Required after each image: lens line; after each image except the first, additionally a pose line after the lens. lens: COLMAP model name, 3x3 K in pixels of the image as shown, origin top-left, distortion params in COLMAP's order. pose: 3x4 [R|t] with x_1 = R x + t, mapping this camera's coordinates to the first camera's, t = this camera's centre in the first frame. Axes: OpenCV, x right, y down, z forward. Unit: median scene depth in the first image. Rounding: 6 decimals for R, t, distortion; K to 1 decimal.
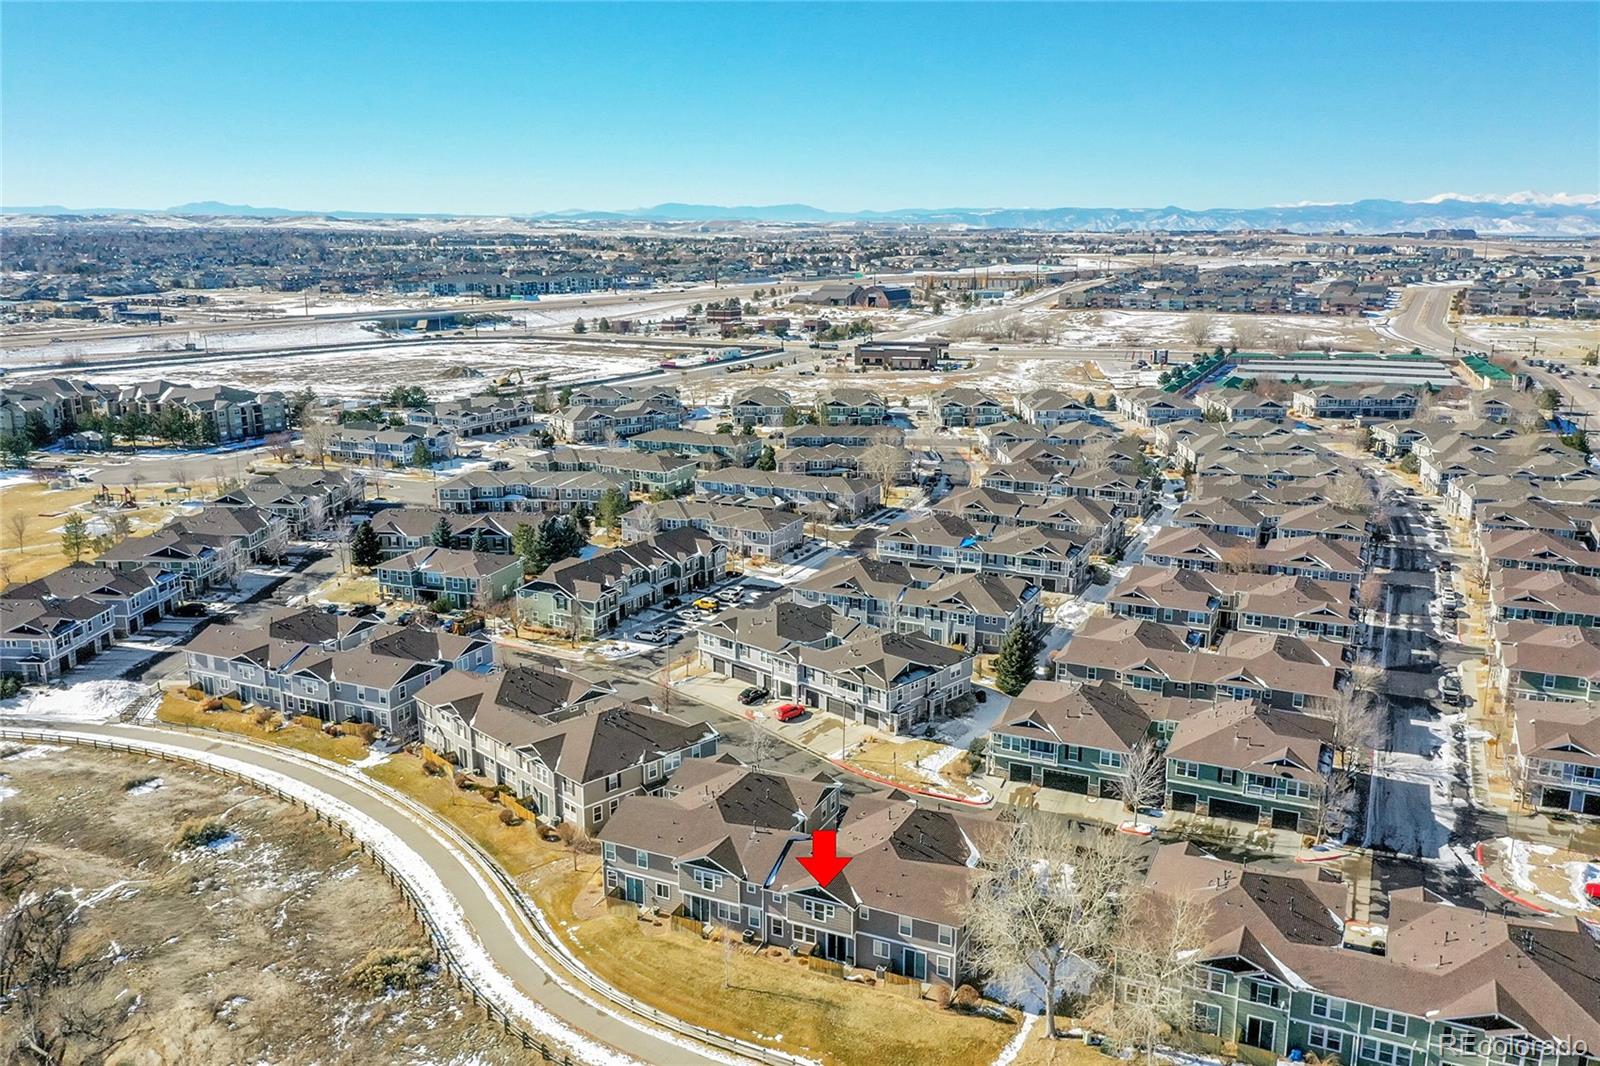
lens RADIAL K [[1272.2, 0, 796.6], [0, 1272.2, 539.4], [0, 0, 1]] dist [-0.000684, -0.001115]
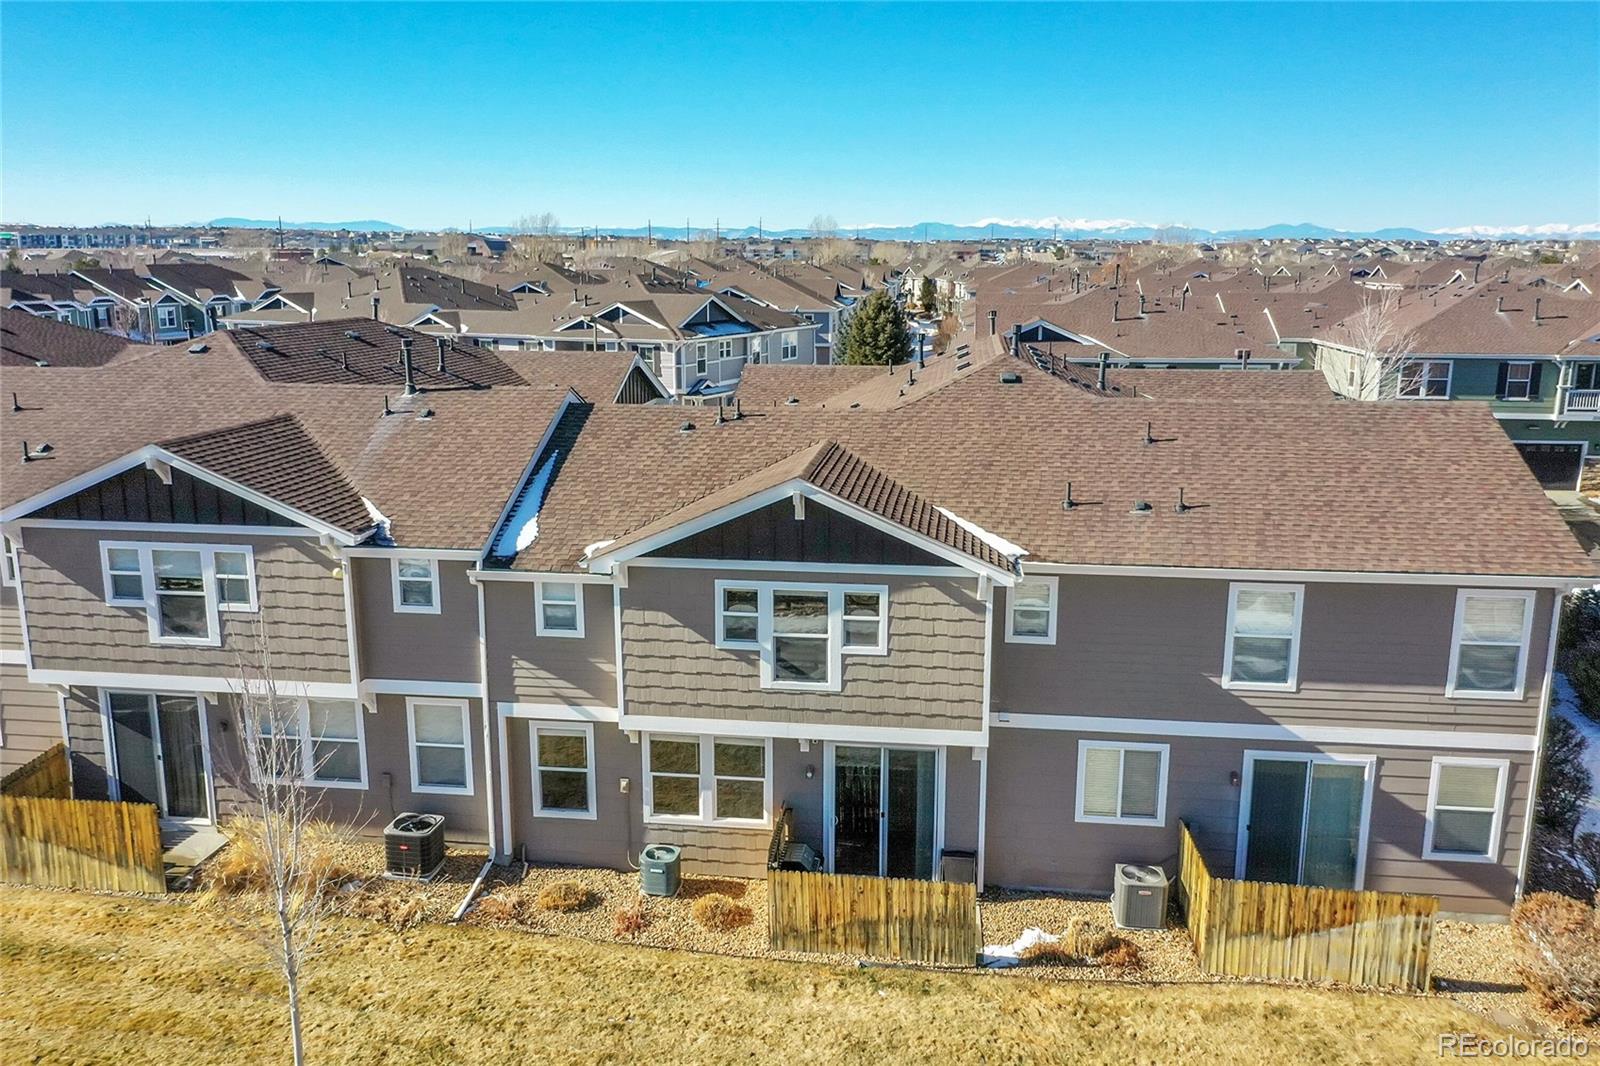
lens RADIAL K [[1272.2, 0, 794.7], [0, 1272.2, 527.9], [0, 0, 1]] dist [-0.000684, -0.001115]
pose [[0.952117, -0.064044, 0.298951, -0.037993], [0.071337, 0.997360, -0.013534, 0.272253], [-0.297295, 0.034212, 0.954172, 0.797588]]
